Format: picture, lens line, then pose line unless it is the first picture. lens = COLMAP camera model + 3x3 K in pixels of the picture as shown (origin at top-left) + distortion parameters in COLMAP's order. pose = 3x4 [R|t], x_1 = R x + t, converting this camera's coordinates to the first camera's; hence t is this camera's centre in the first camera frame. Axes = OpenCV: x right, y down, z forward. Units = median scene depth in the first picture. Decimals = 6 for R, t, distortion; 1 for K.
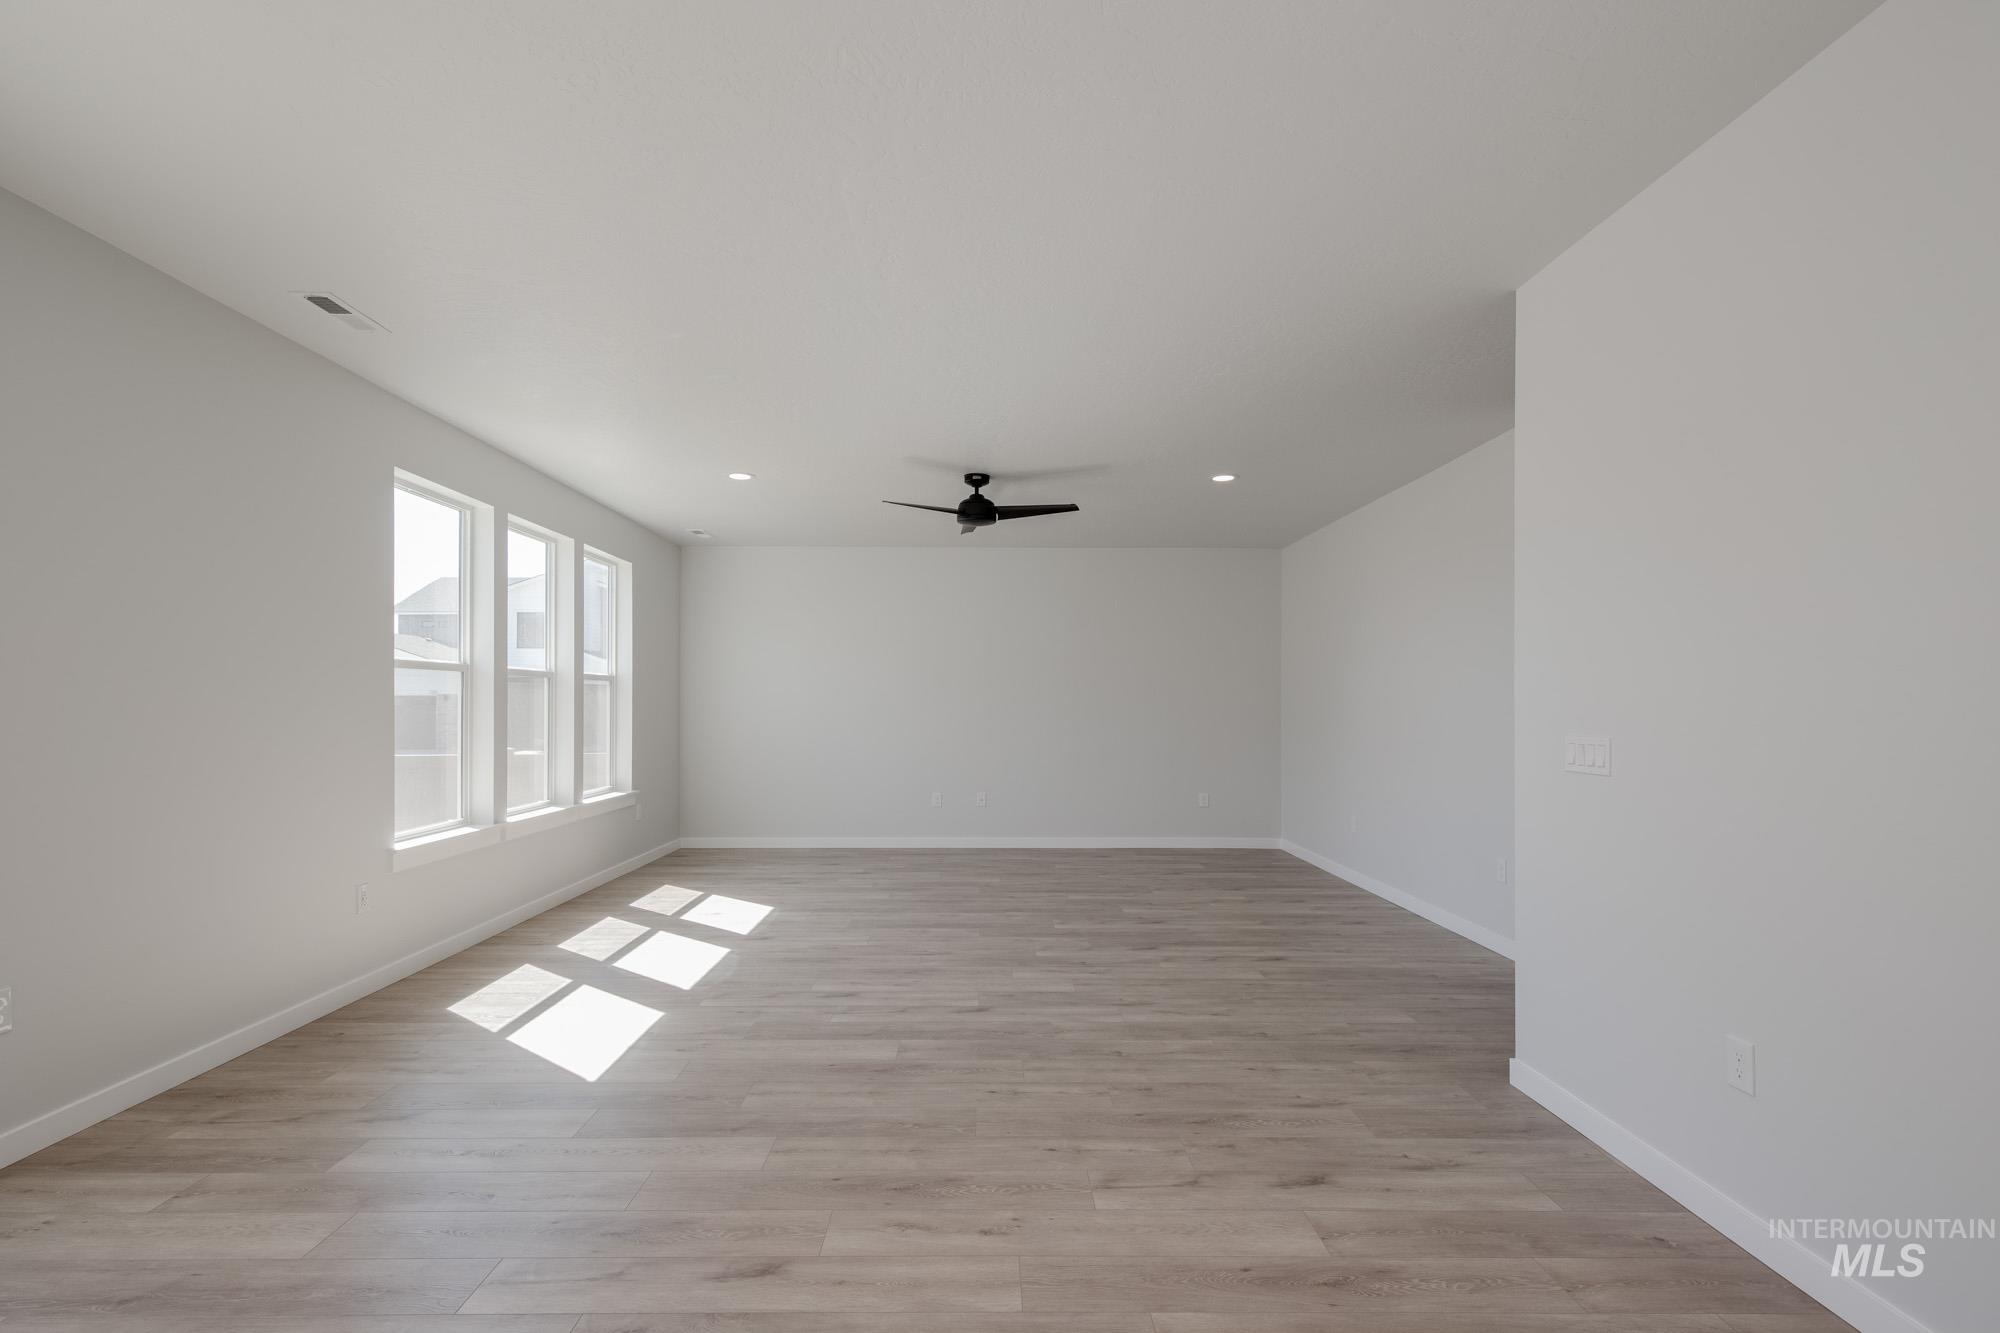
lens RADIAL K [[926.7, 0, 998.6], [0, 926.7, 685.3], [0, 0, 1]] dist [0.016232, -0.007170]
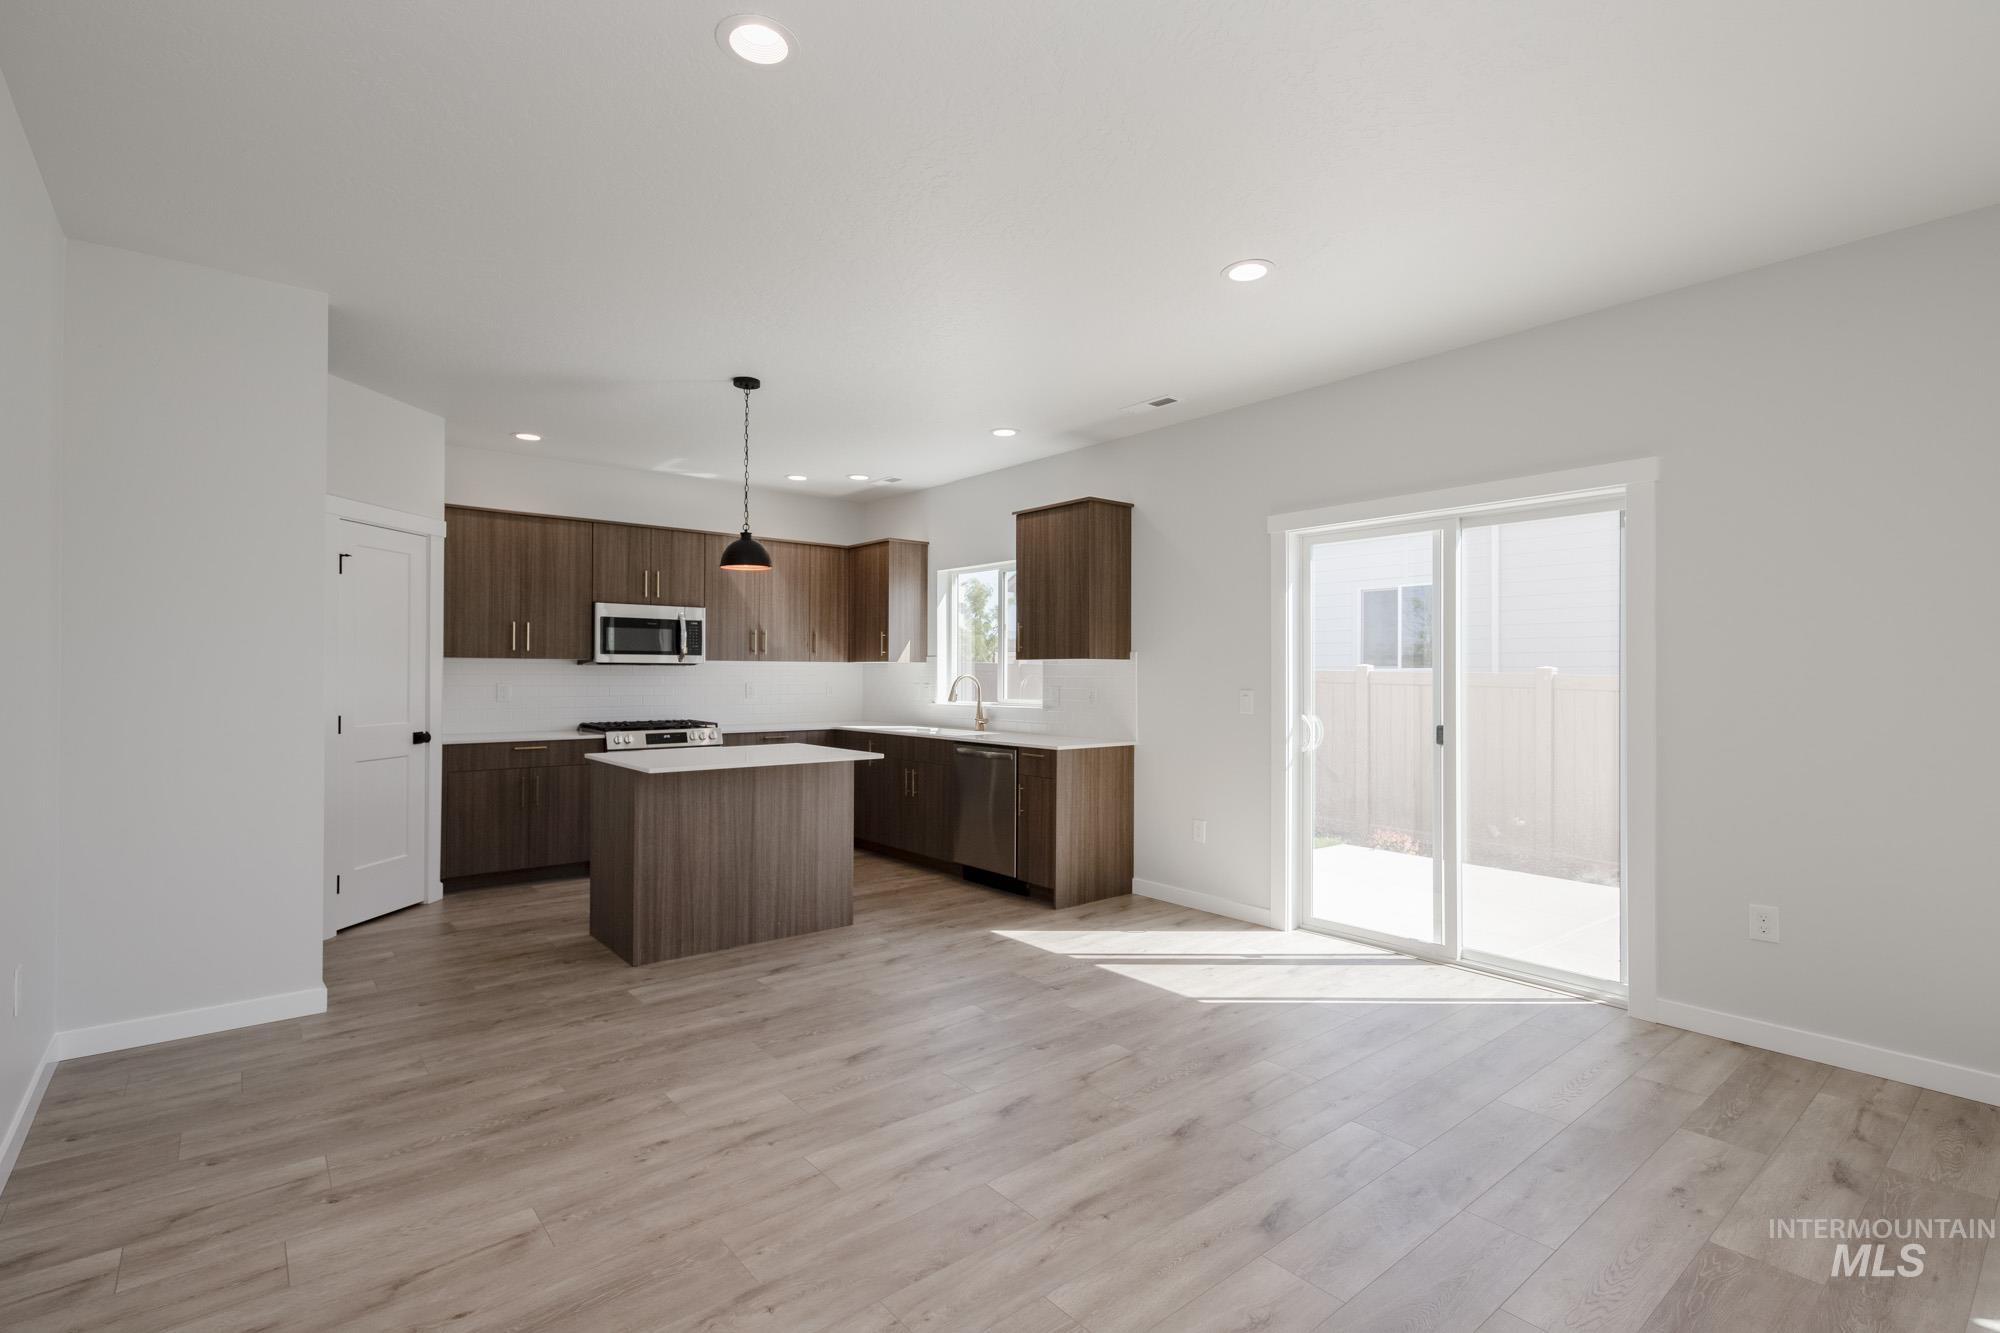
lens RADIAL K [[926.7, 0, 988.8], [0, 926.7, 669.3], [0, 0, 1]] dist [0.016232, -0.007170]
pose [[-0.785333, -0.009592, -0.619000, 0.352626], [0.008407, 0.999622, -0.026157, 0.022678], [0.619017, -0.025746, -0.784956, 0.906787]]
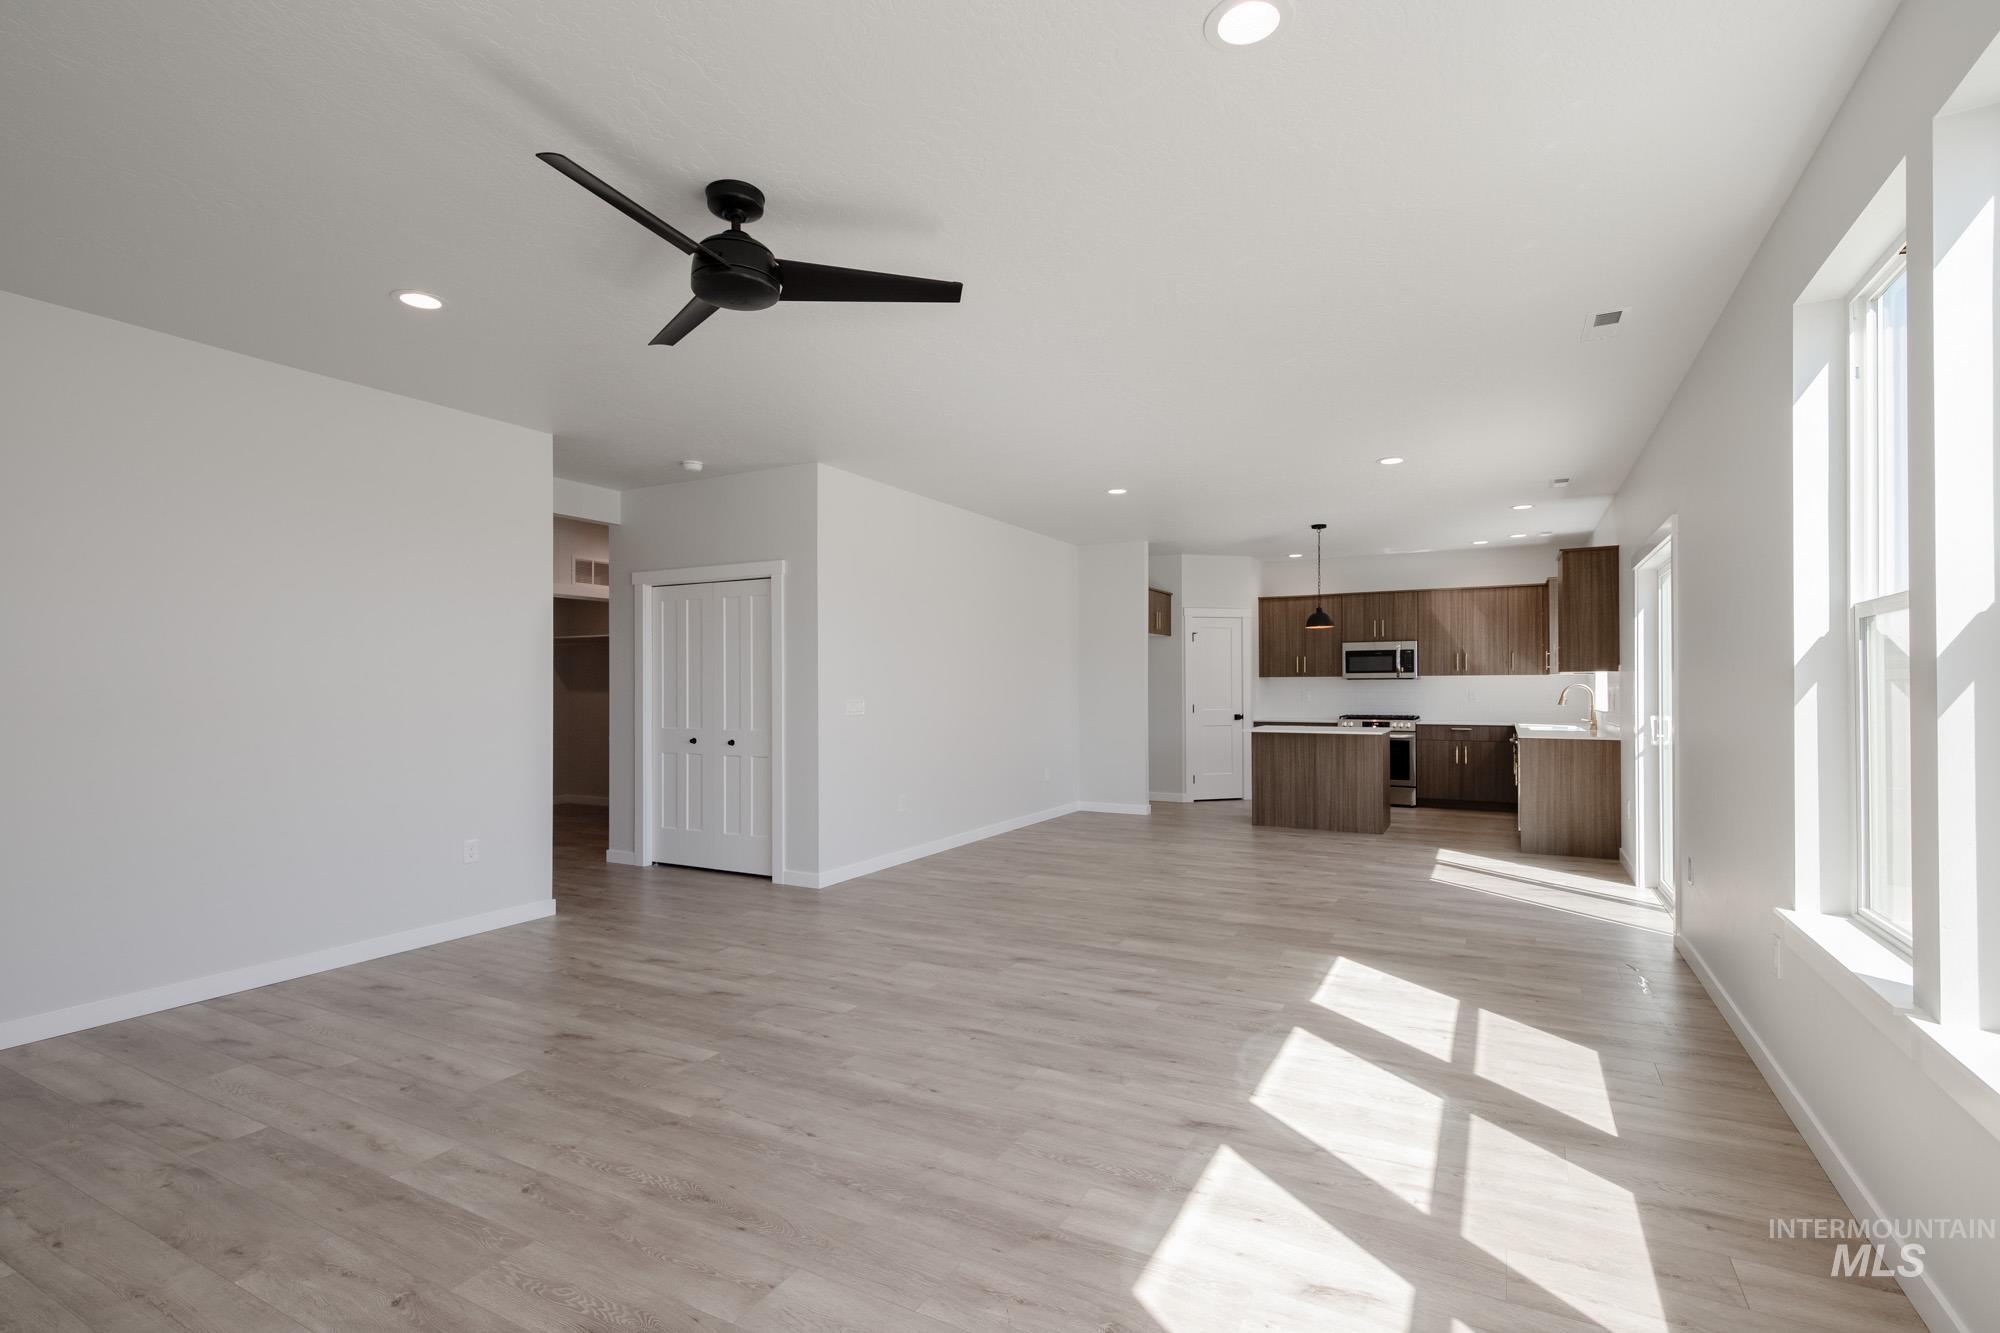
lens RADIAL K [[926.7, 0, 979.7], [0, 926.7, 679.9], [0, 0, 1]] dist [0.016232, -0.007170]
pose [[-0.860507, 0.003569, 0.509426, -0.560461], [-0.011171, 0.999603, -0.025874, 0.048476], [-0.509316, -0.027955, -0.860125, 2.057588]]
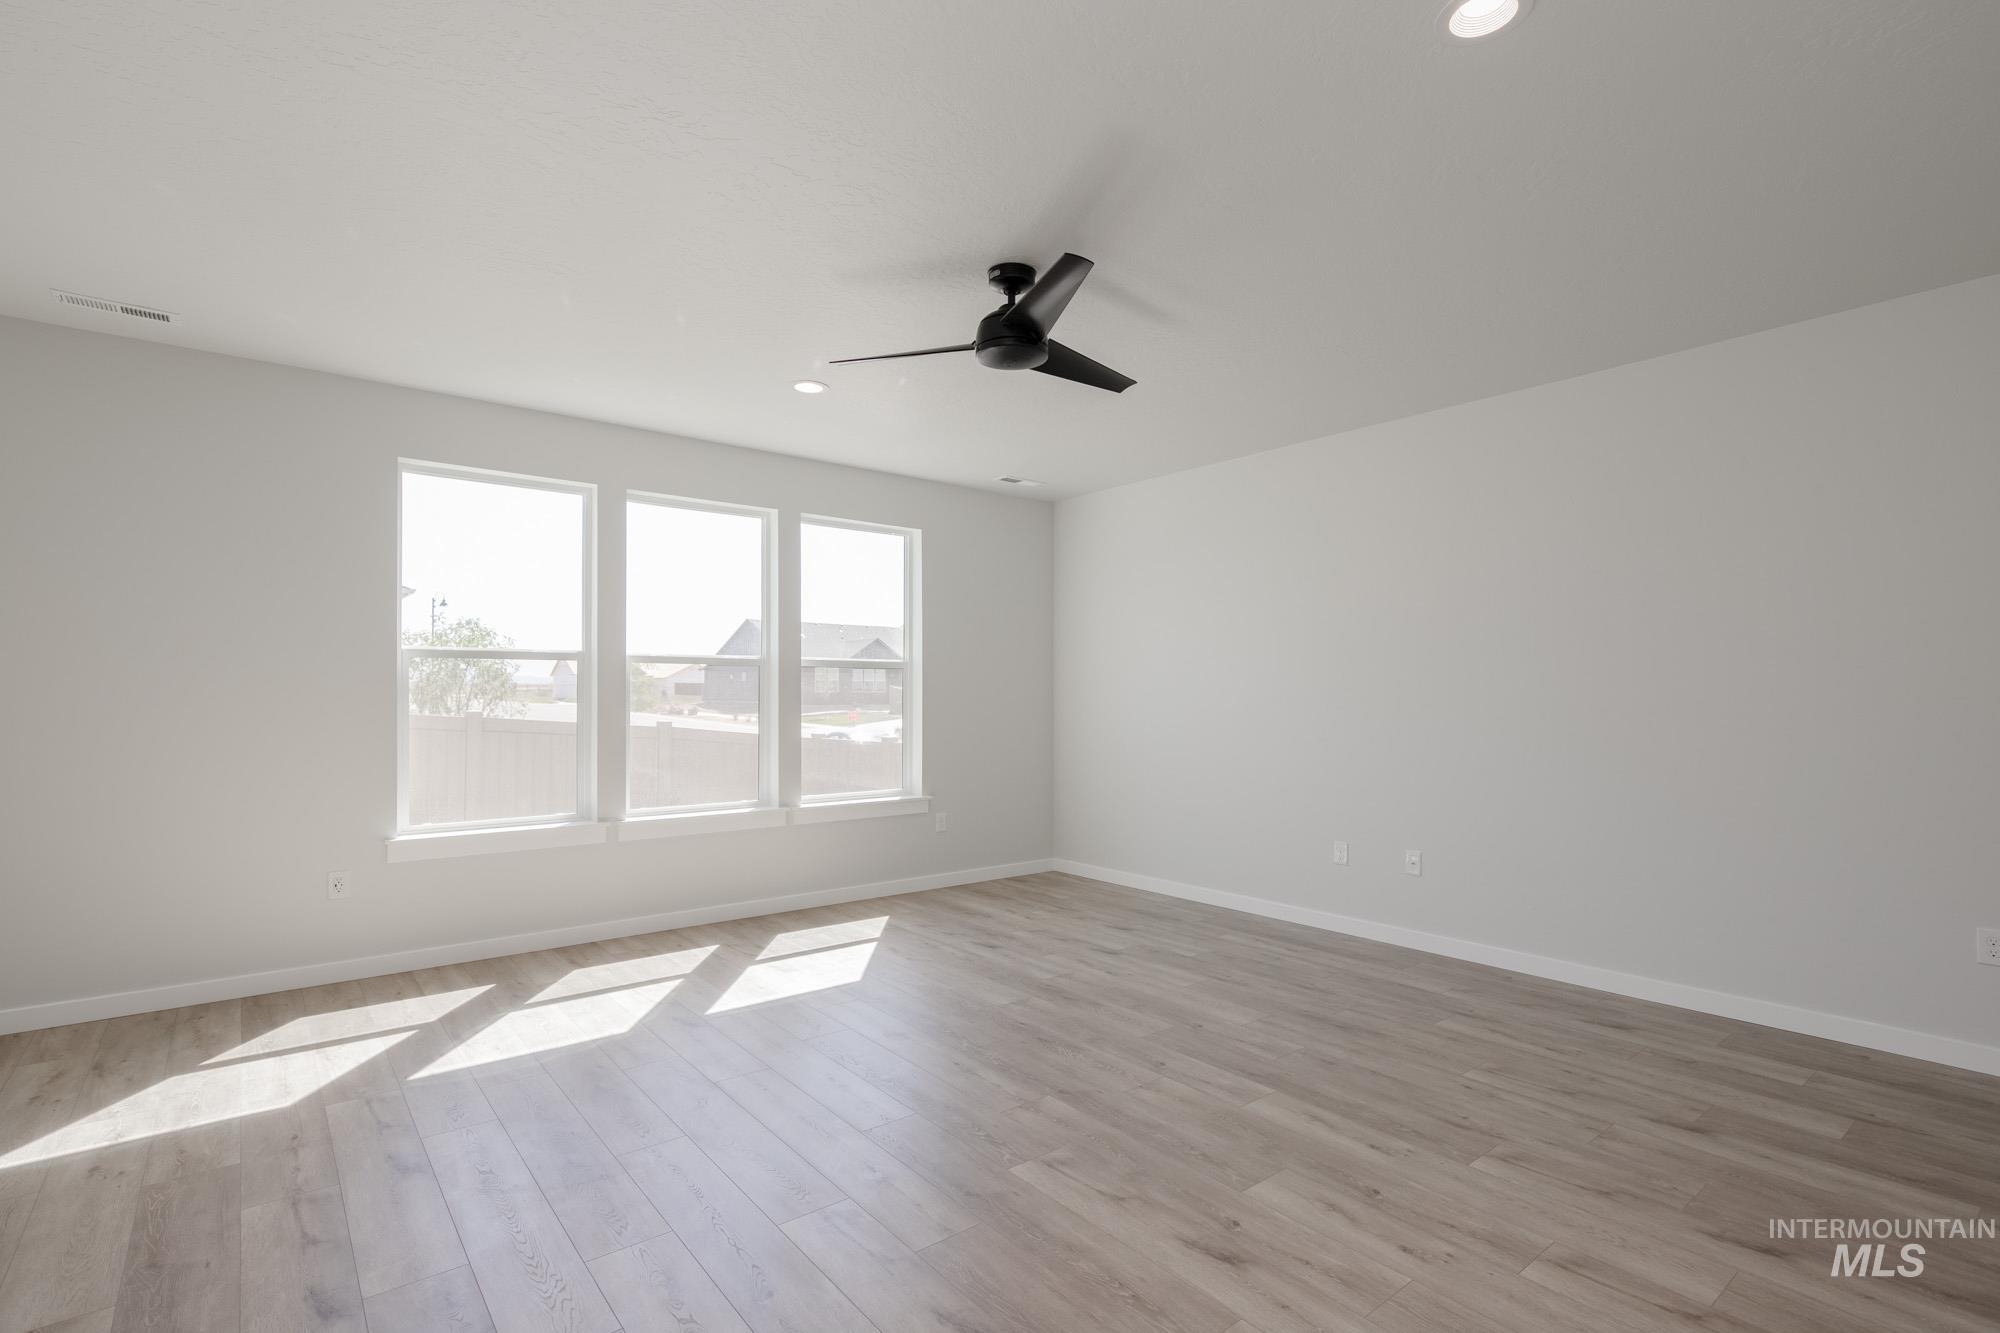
lens RADIAL K [[926.7, 0, 1002.3], [0, 926.7, 686.2], [0, 0, 1]] dist [0.016232, -0.007170]
pose [[0.612906, -0.008774, -0.790107, 0.620723], [0.019948, 0.999791, 0.004371, 0.020032], [0.789904, -0.018440, 0.612953, 1.019631]]
